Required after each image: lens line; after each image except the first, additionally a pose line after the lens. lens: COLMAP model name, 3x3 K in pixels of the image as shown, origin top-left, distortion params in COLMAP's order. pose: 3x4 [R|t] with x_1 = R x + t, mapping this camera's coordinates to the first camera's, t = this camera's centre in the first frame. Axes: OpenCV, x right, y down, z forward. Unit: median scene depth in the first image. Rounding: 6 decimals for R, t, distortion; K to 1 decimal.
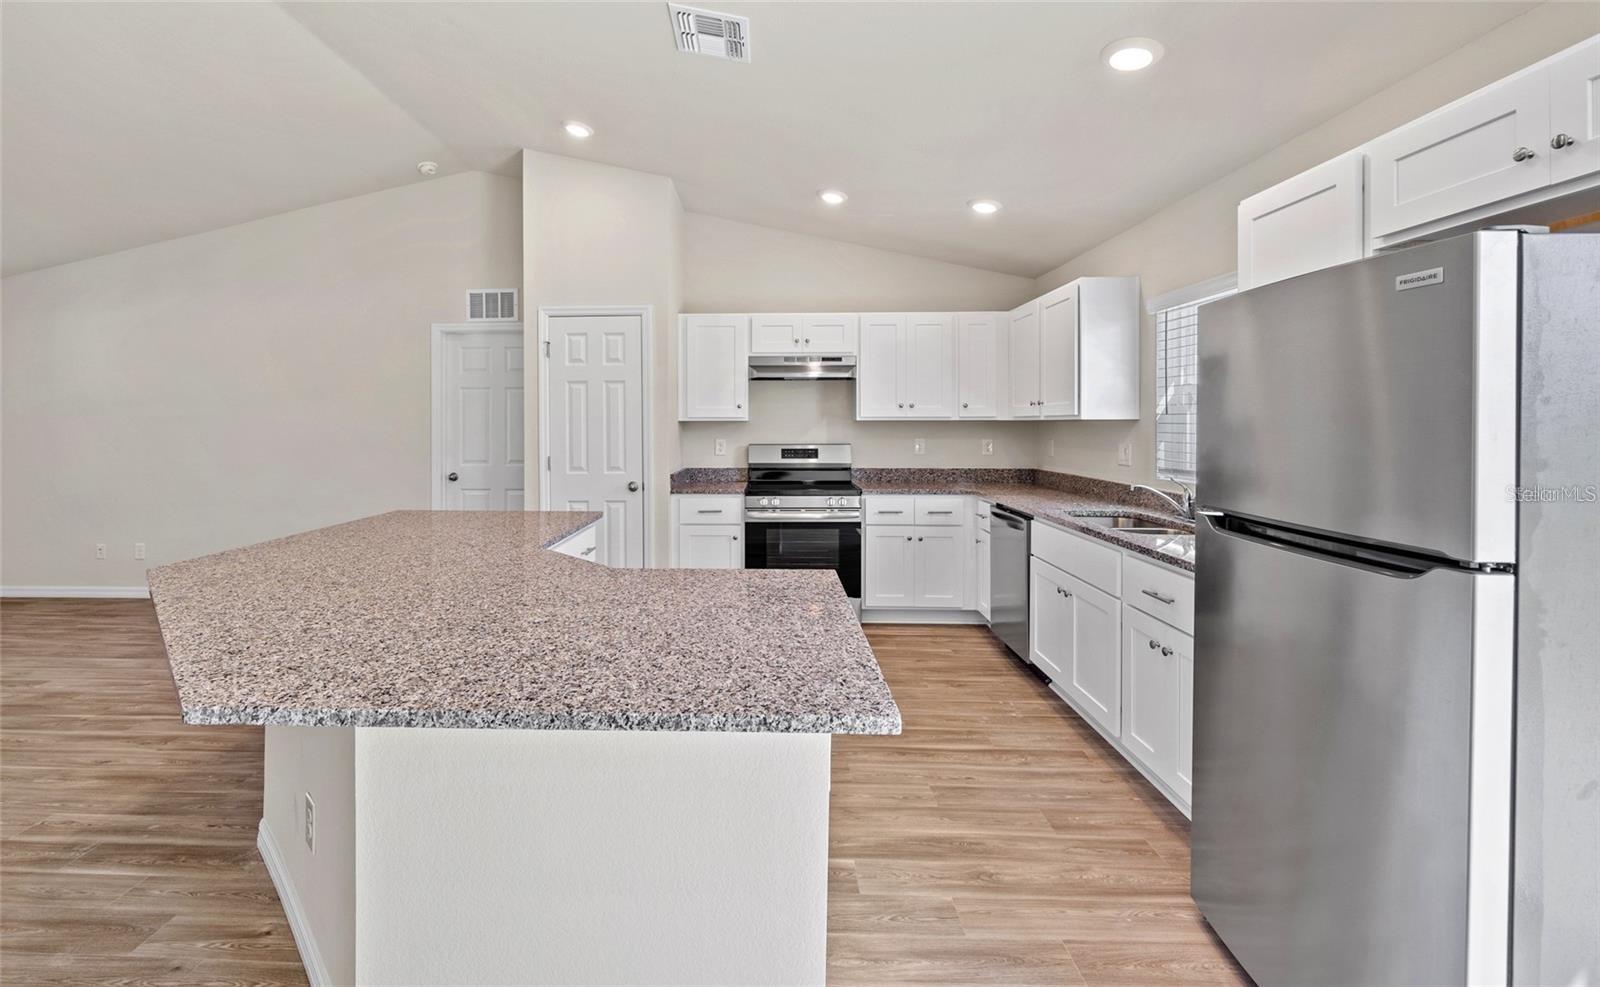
lens RADIAL K [[689.1, 0, 739.1], [0, 689.1, 424.2], [0, 0, 1]] dist [-0.003636, -0.000495]
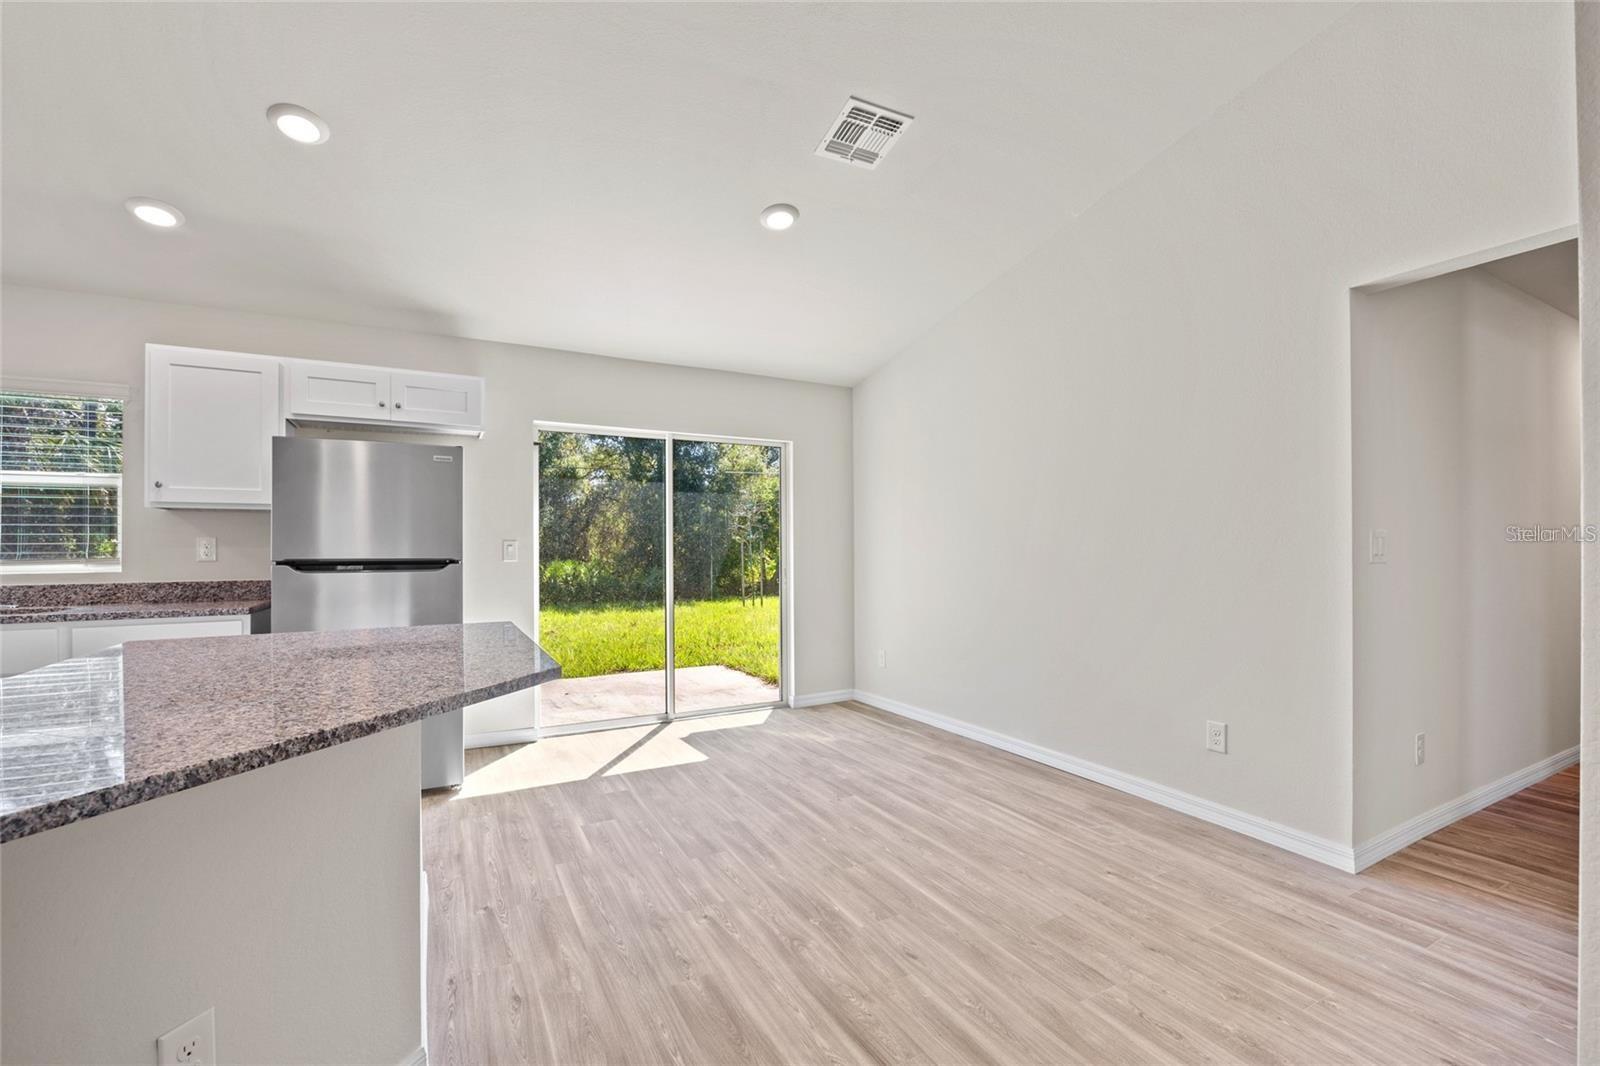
lens RADIAL K [[691.7, 0, 787.2], [0, 691.7, 542.8], [0, 0, 1]] dist [-0.013887, 0.000017]
pose [[-0.505152, 0.009407, 0.862979, -0.508963], [0.006361, 0.999954, -0.007177, 0.037376], [-0.863007, 0.001864, -0.505188, 0.307394]]
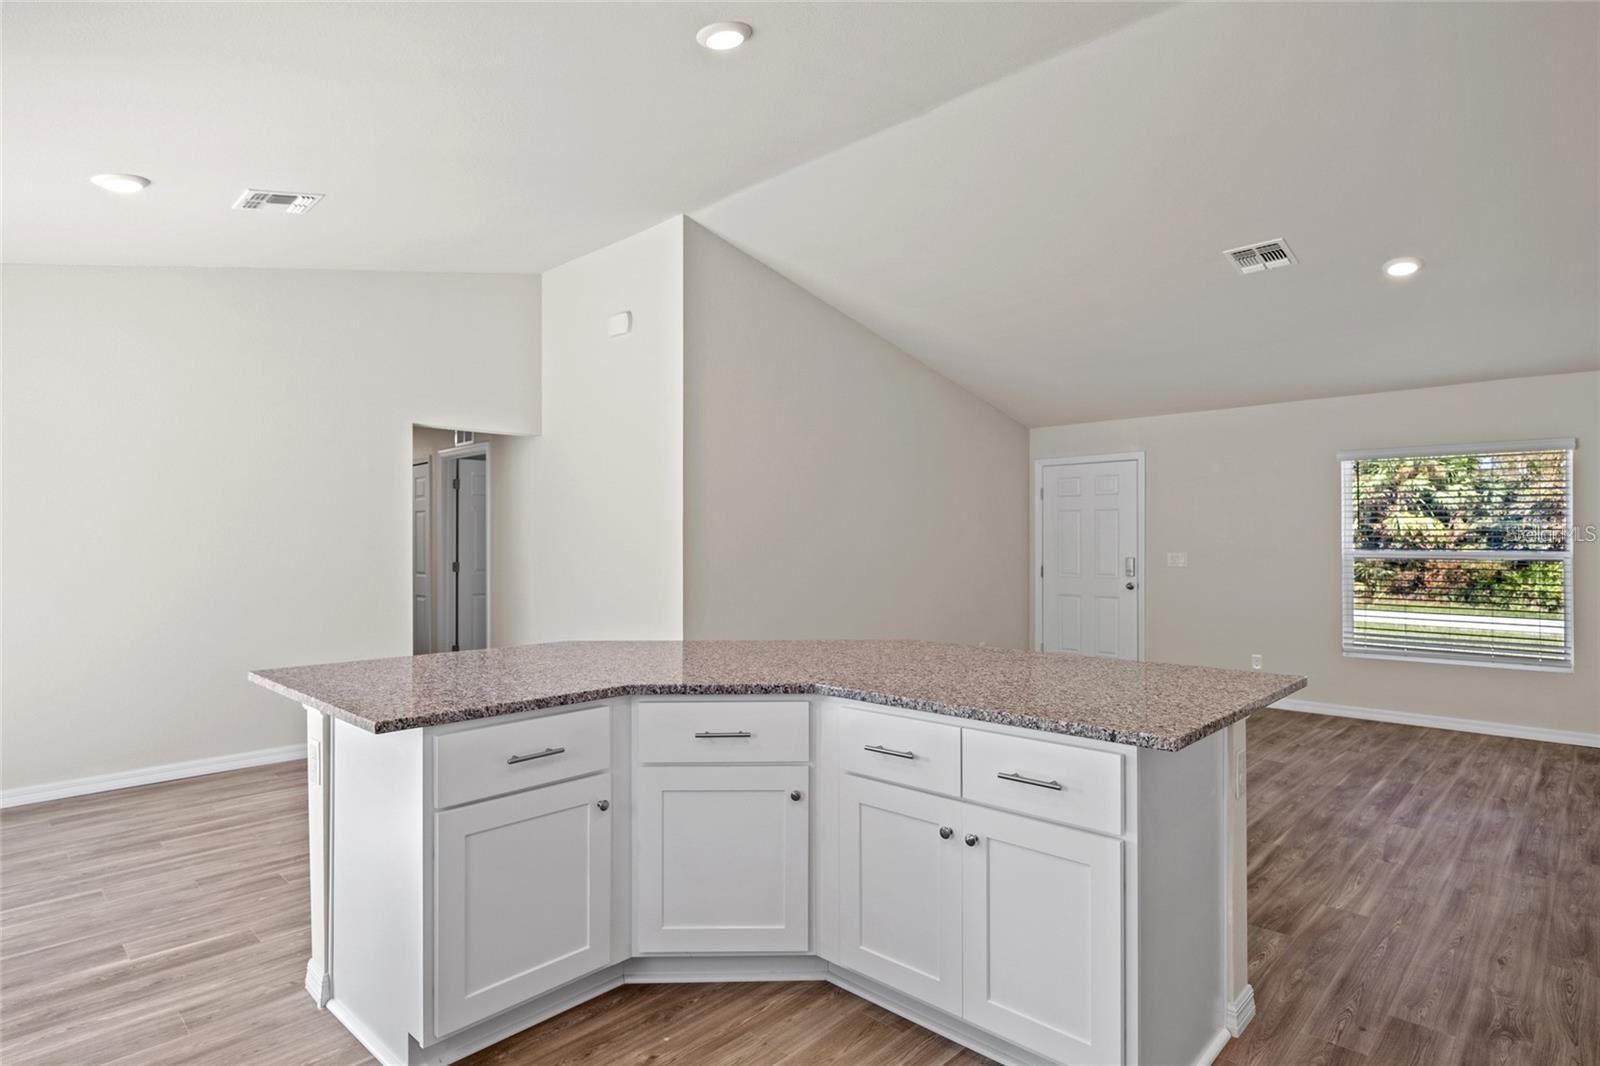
lens RADIAL K [[846.3, 0, 809.7], [0, 846.3, 534.2], [0, 0, 1]] dist [0.004971, -0.001858]
pose [[-0.649075, -0.008758, -0.760674, 0.231021], [0.001643, 0.999915, -0.012914, 0.012230], [0.760723, -0.009632, -0.649005, 0.846194]]
